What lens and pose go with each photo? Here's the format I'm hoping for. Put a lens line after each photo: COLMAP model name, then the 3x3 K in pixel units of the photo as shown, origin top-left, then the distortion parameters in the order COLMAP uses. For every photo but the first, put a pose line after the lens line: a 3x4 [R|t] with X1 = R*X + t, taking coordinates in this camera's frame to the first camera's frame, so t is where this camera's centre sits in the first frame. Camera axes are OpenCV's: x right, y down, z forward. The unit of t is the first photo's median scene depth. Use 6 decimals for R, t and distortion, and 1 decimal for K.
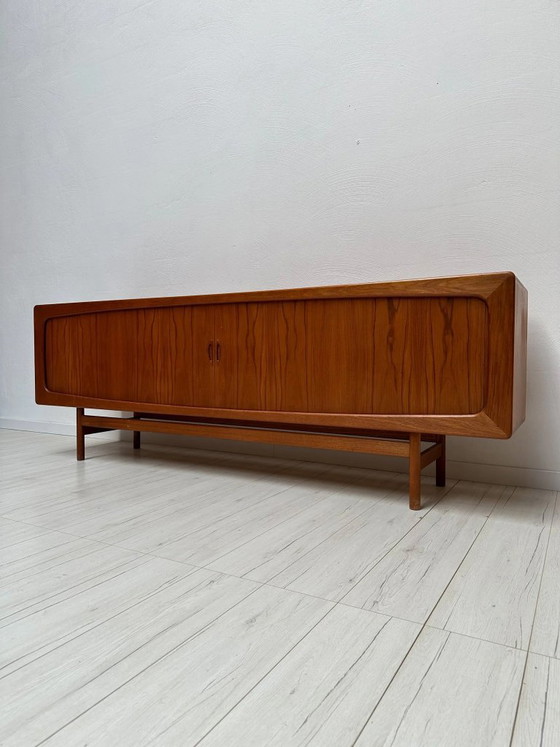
lens RADIAL K [[528.0, 0, 272.3], [0, 528.0, 375.7], [0, 0, 1]] dist [0.071888, -0.091829]
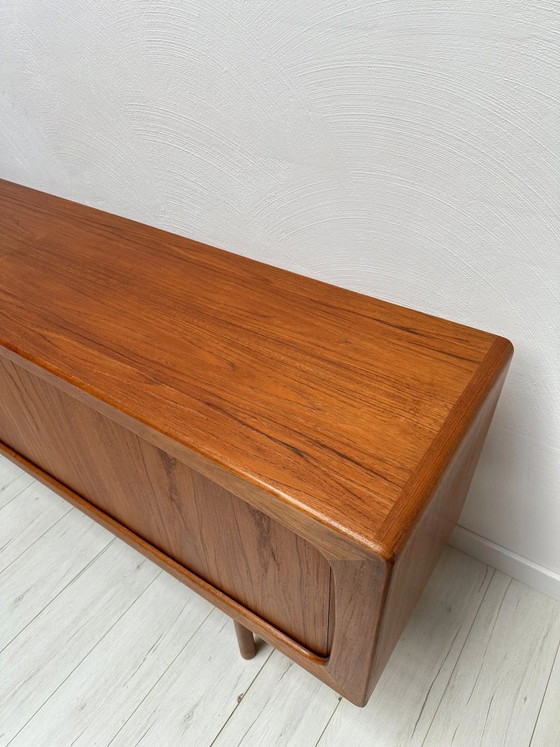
lens RADIAL K [[532.8, 0, 280.0], [0, 532.8, 373.5], [0, 0, 1]] dist [0.071435, -0.098386]
pose [[0.996632, 0.007765, -0.081638, 0.323109], [0.046395, 0.767490, 0.639380, -0.418169], [0.067621, -0.641014, 0.764544, 0.624672]]
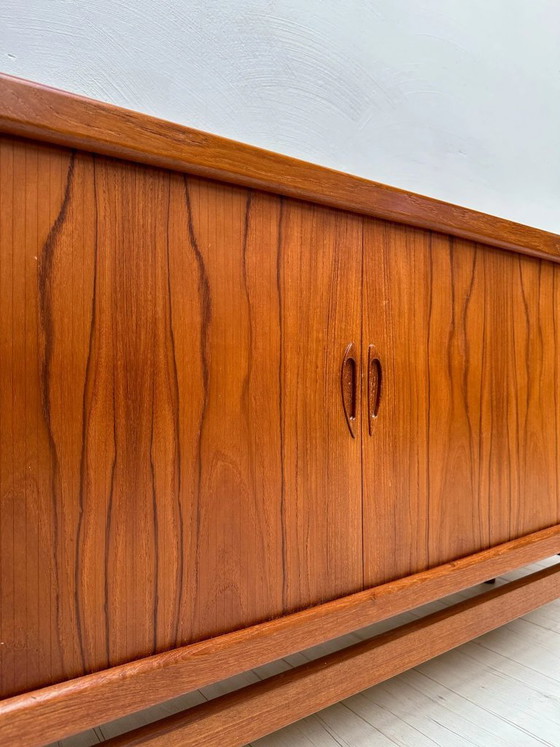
lens RADIAL K [[532.8, 0, 280.0], [0, 532.8, 373.5], [0, 0, 1]] dist [0.071435, -0.098386]
pose [[0.409258, -0.002383, 0.912416, -0.419427], [0.036648, 0.999233, -0.013829, -0.053716], [-0.911682, 0.039098, 0.409031, 1.000156]]
